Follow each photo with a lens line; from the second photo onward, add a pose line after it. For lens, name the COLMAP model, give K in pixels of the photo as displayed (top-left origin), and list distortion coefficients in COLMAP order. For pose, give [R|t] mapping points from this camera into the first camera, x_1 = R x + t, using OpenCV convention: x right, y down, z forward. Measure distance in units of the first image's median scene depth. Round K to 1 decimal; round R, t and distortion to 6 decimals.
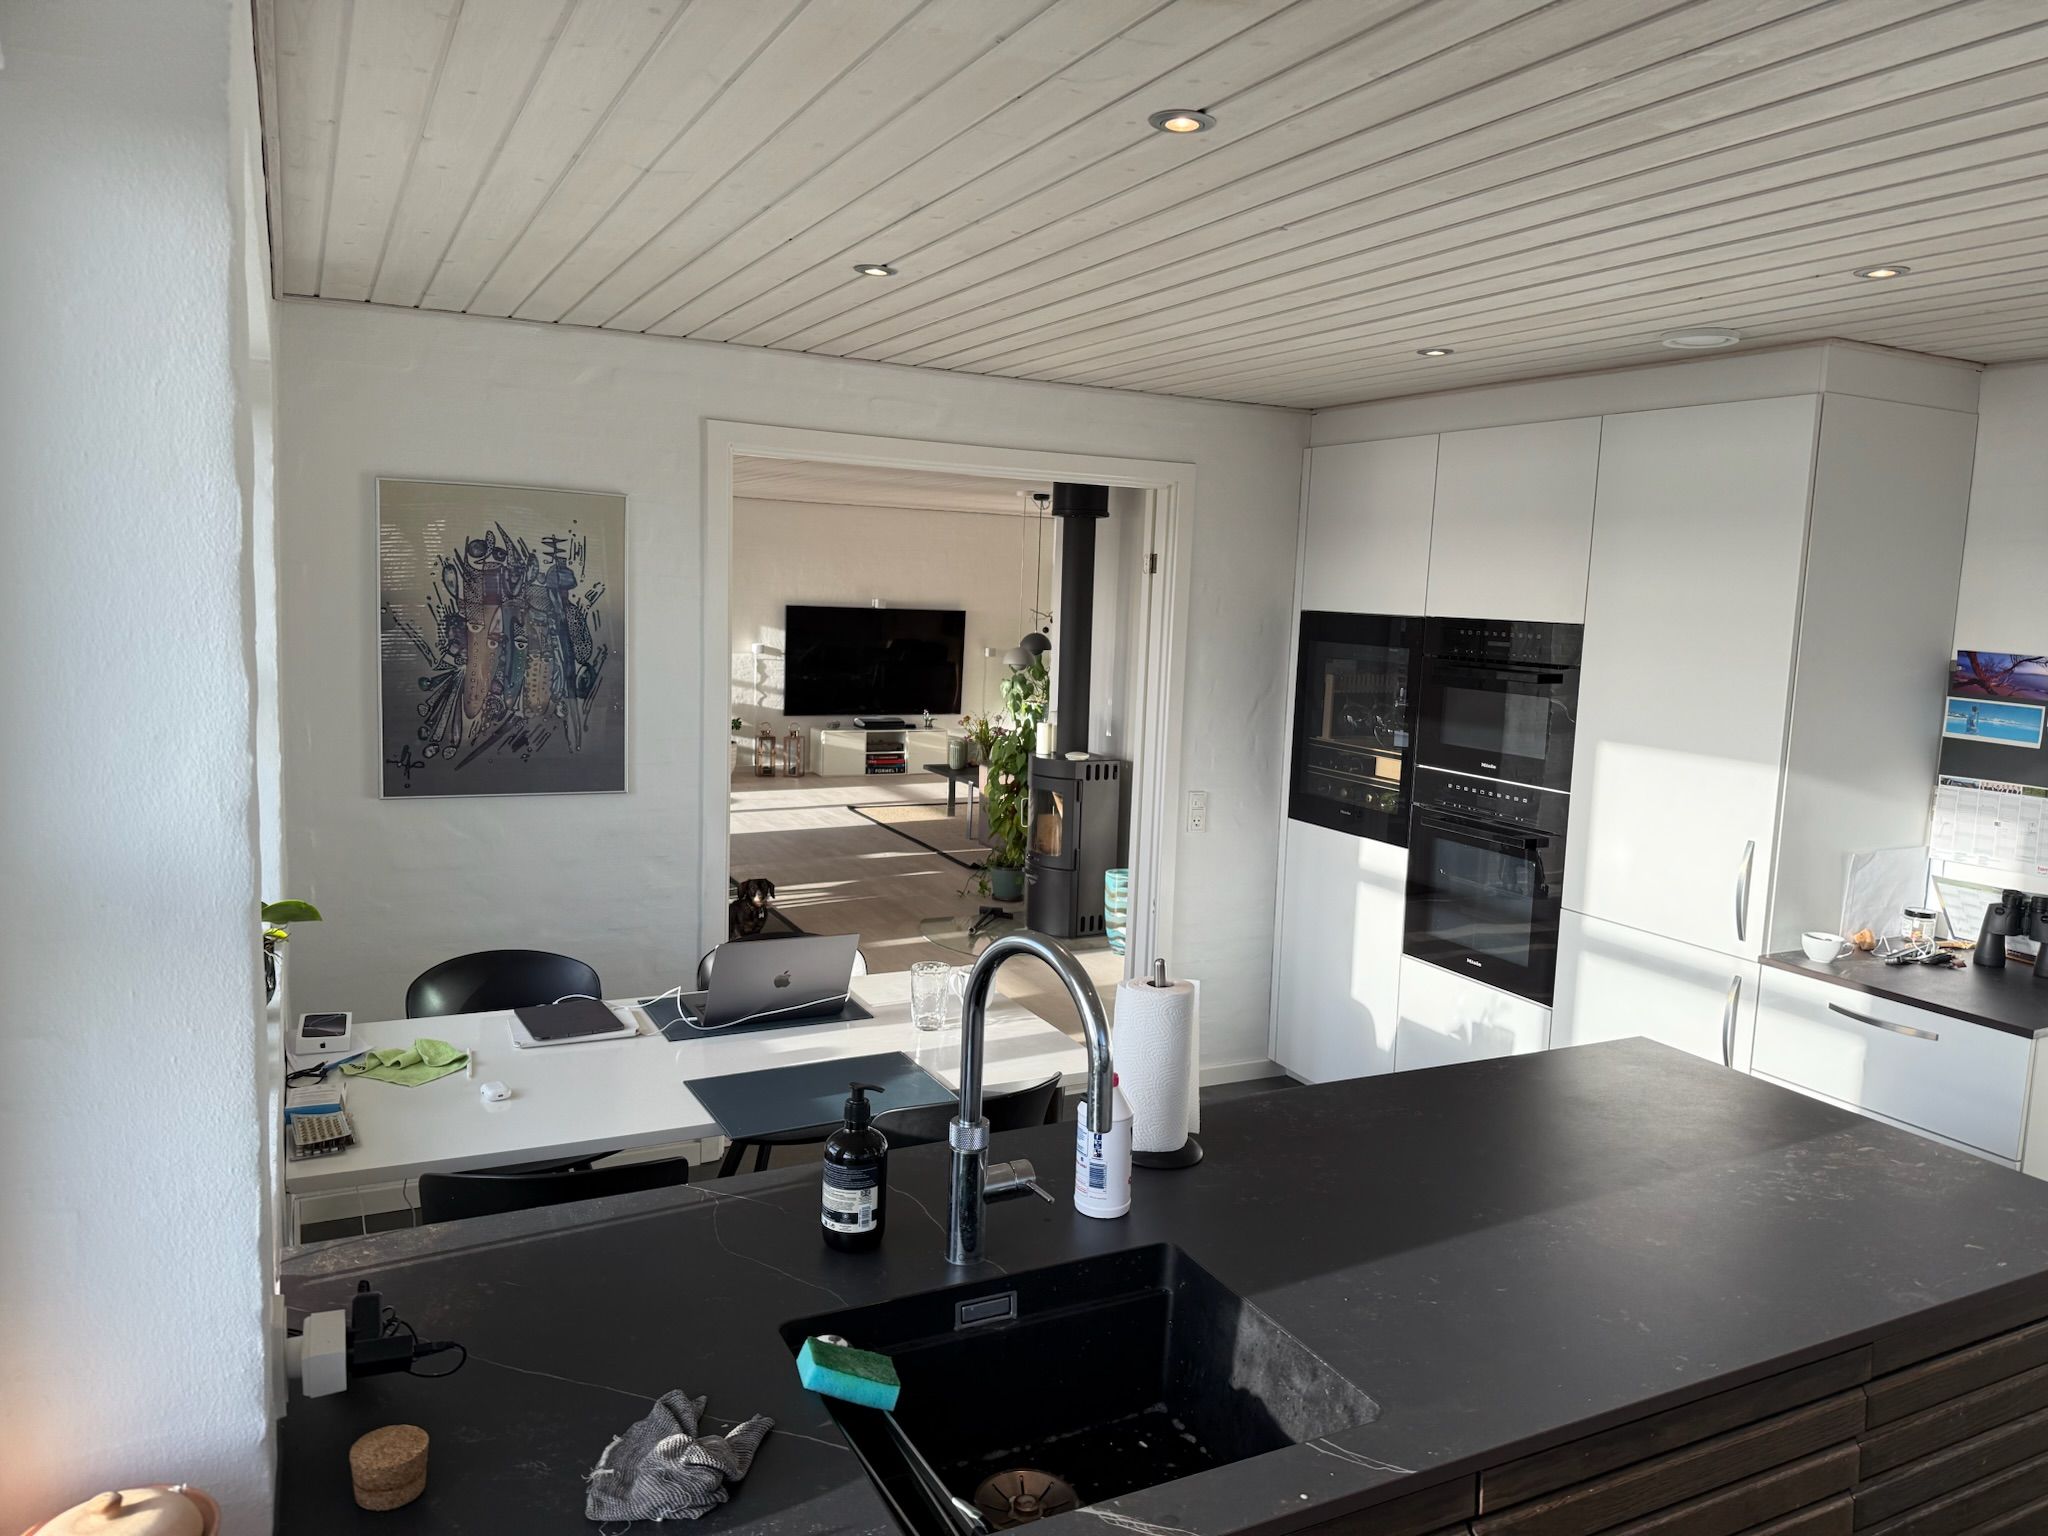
lens RADIAL K [[1427.9, 0, 1024.0], [0, 1427.9, 768.0], [0, 0, 1]] dist [0.086037, -0.105396]
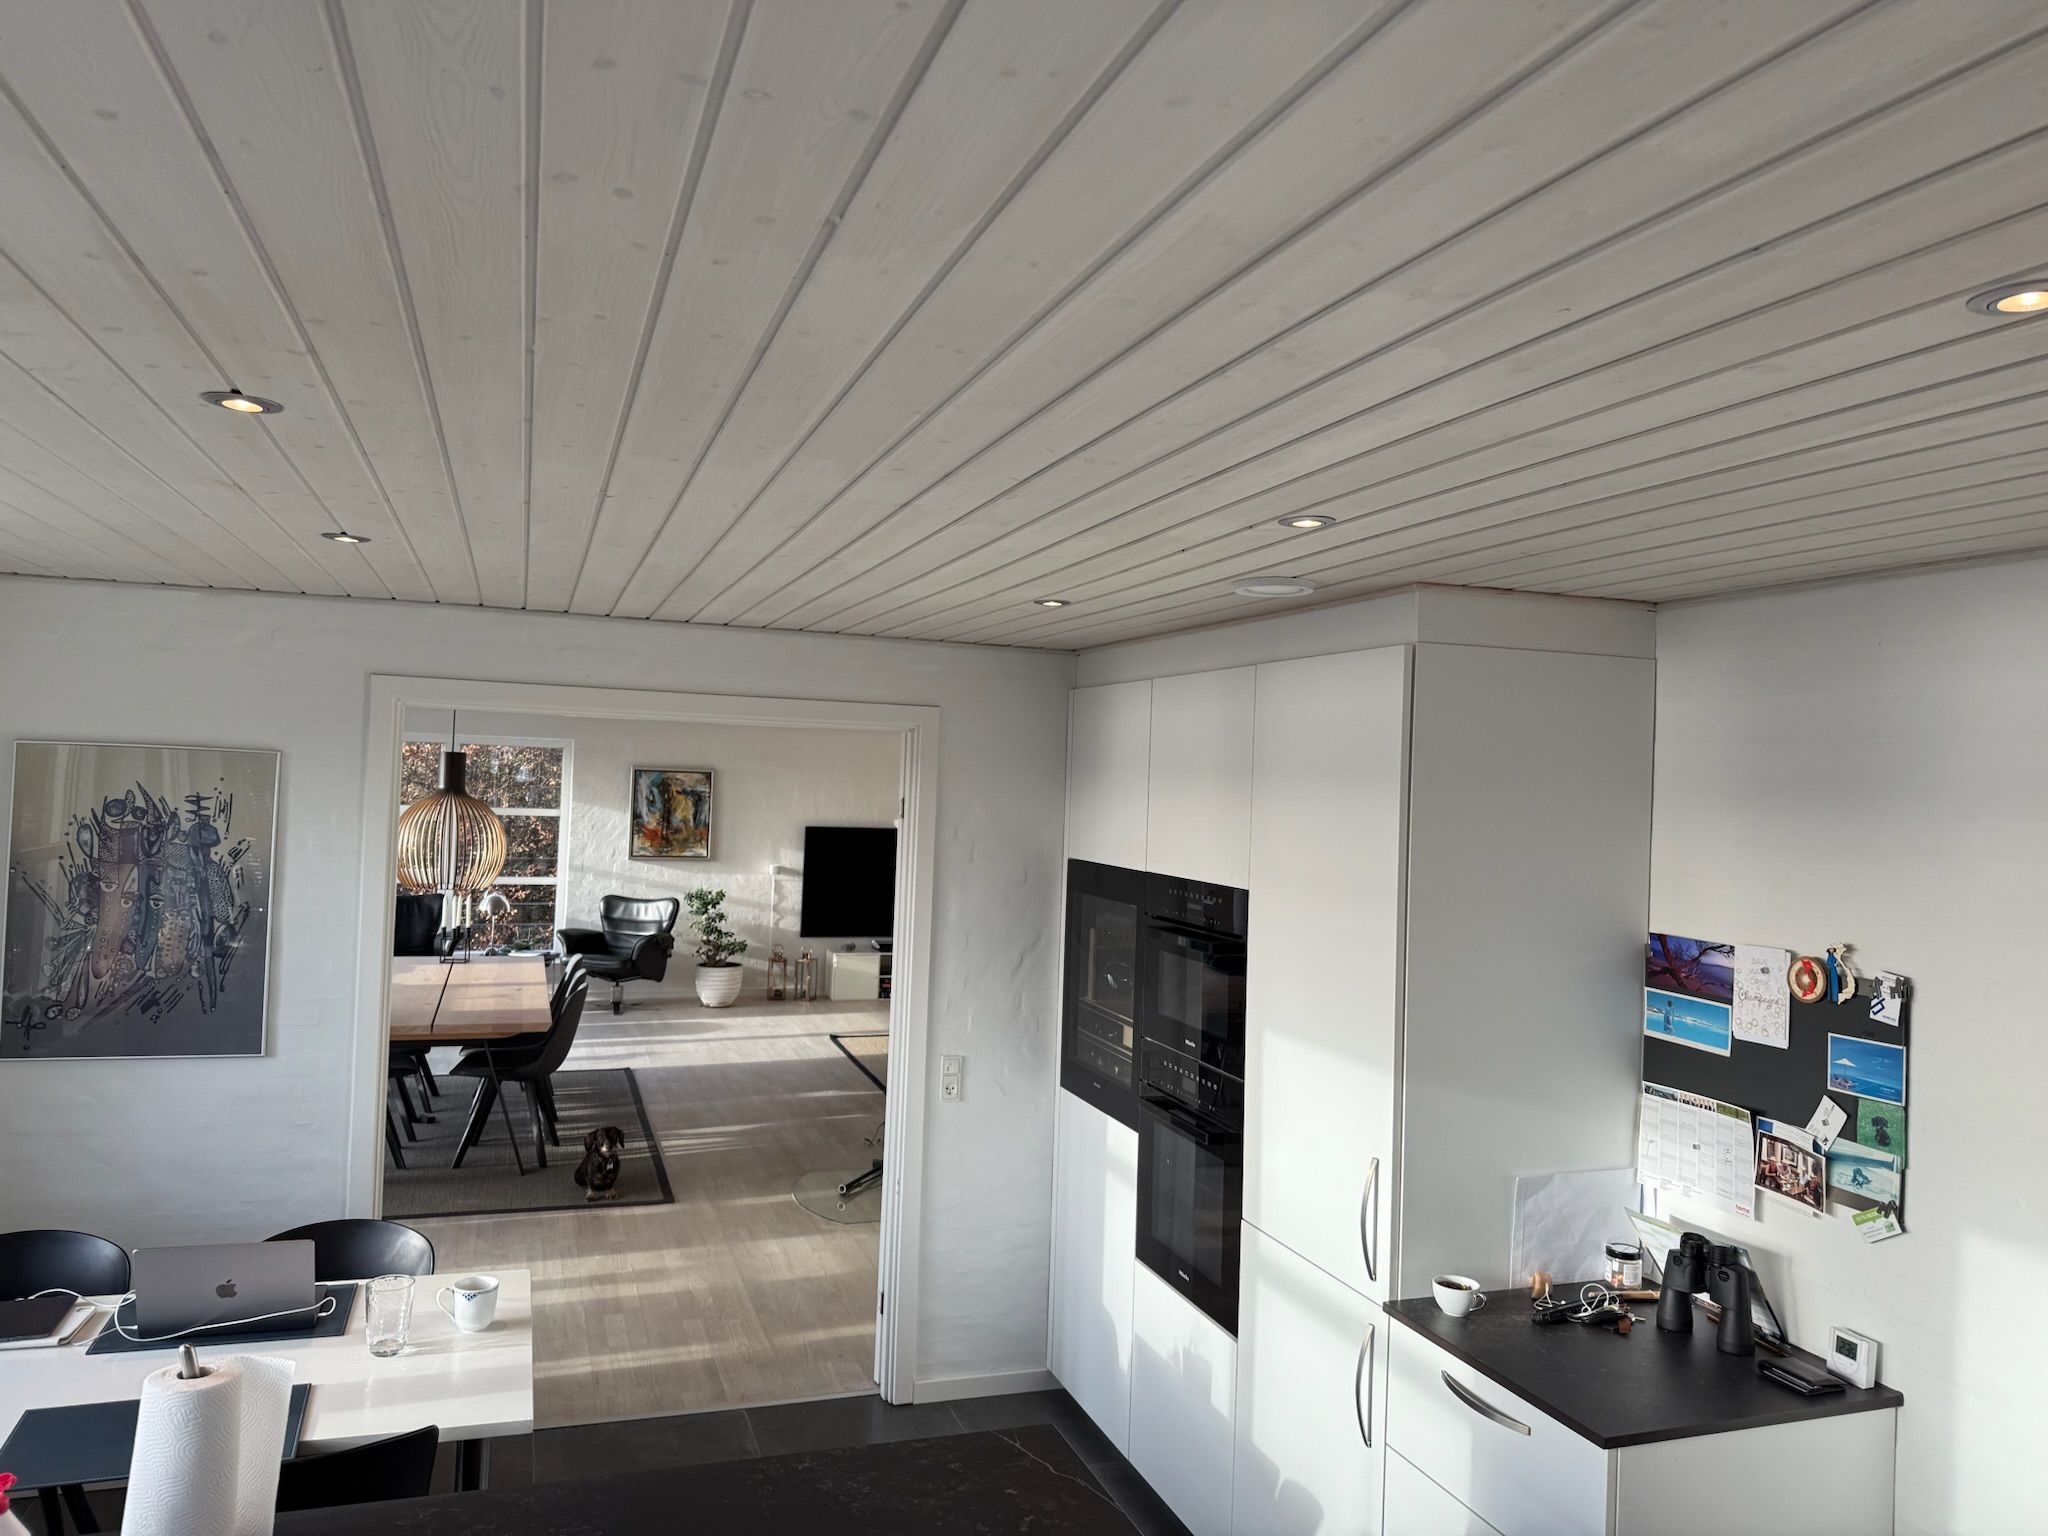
lens RADIAL K [[1437.1, 0, 1014.3], [0, 1437.1, 757.0], [0, 0, 1]] dist [0.076287, -0.125908]
pose [[0.989643, -0.004653, -0.143475, 0.373615], [-0.016690, 0.988967, -0.147194, -0.048097], [0.142577, 0.148064, 0.978646, 0.096777]]
